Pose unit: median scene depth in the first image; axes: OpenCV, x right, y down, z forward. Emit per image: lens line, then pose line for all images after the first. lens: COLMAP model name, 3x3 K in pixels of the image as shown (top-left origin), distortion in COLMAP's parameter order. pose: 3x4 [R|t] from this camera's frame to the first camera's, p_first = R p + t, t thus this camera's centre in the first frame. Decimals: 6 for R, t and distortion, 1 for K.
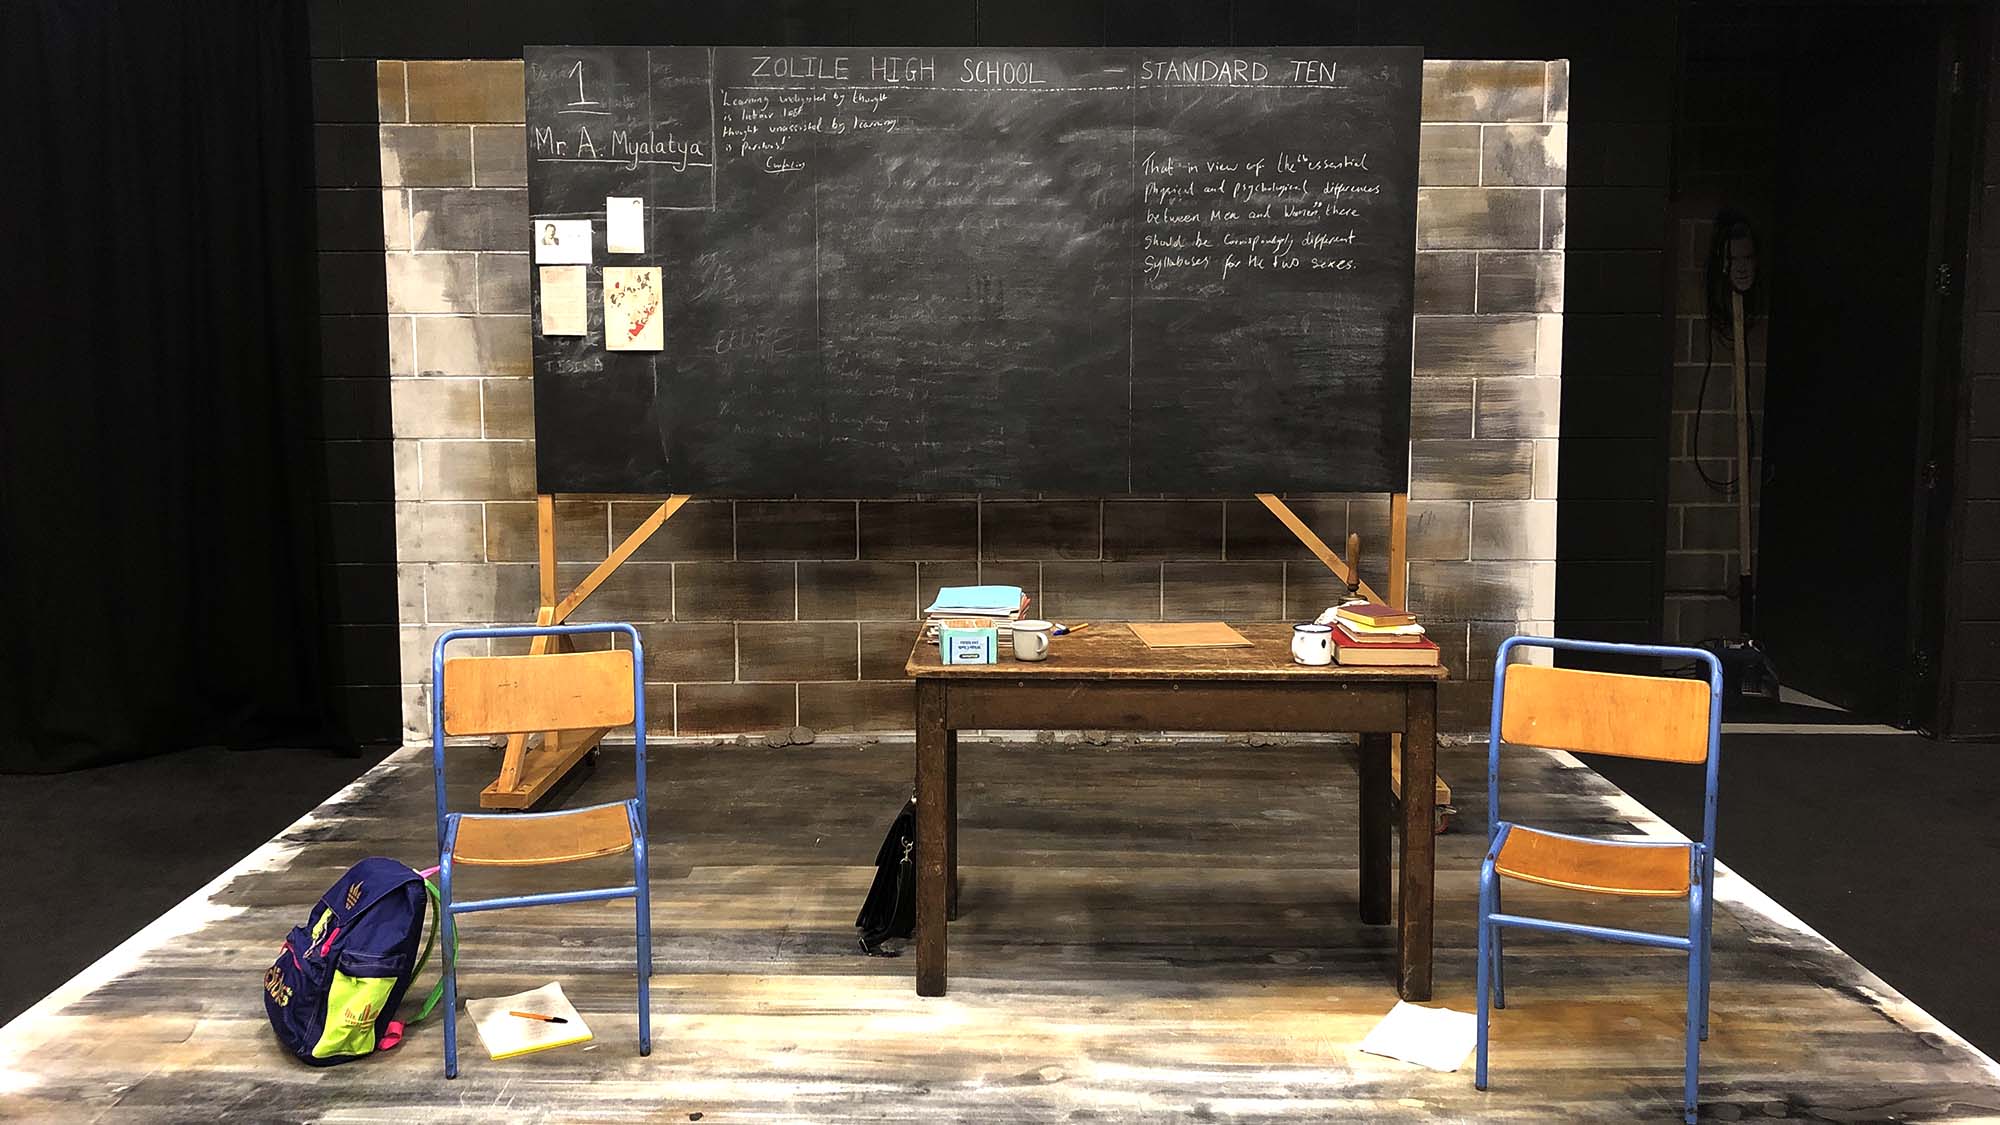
lens RADIAL K [[1758.8, 0, 998.4], [0, 1758.8, 557.2], [0, 0, 1]] dist [0.004700, -0.002791]
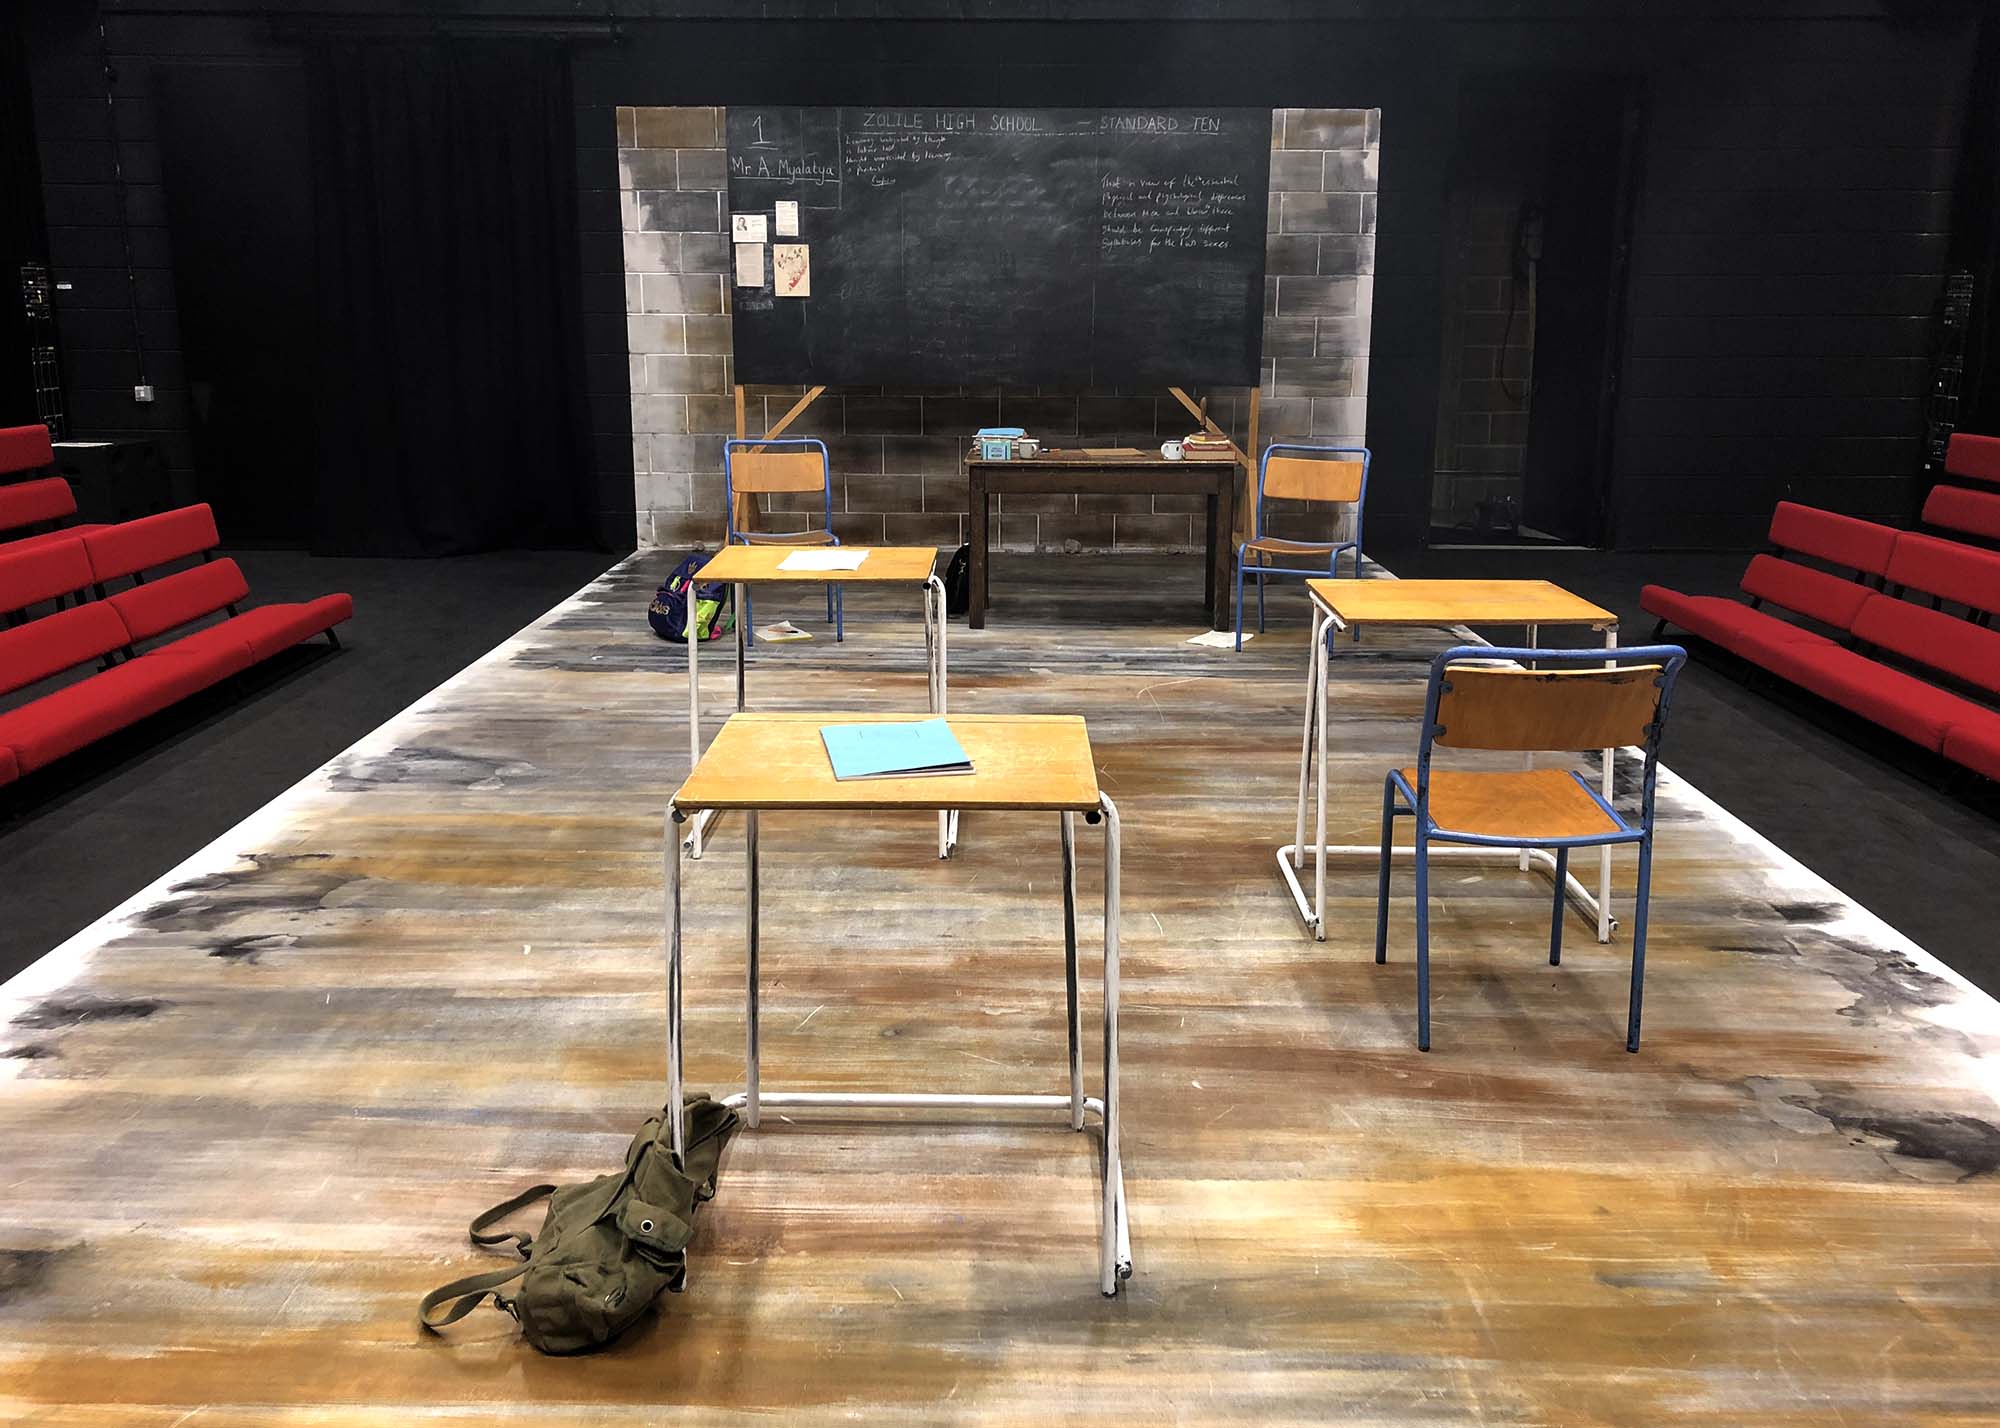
lens RADIAL K [[1687.5, 0, 999.5], [0, 1687.5, 718.7], [0, 0, 1]] dist [0.012249, -0.018627]
pose [[0.999955, 0.006185, -0.007188, 0.001606], [-0.005274, 0.992699, 0.120502, 0.083733], [0.007881, -0.120459, 0.992687, -0.616708]]
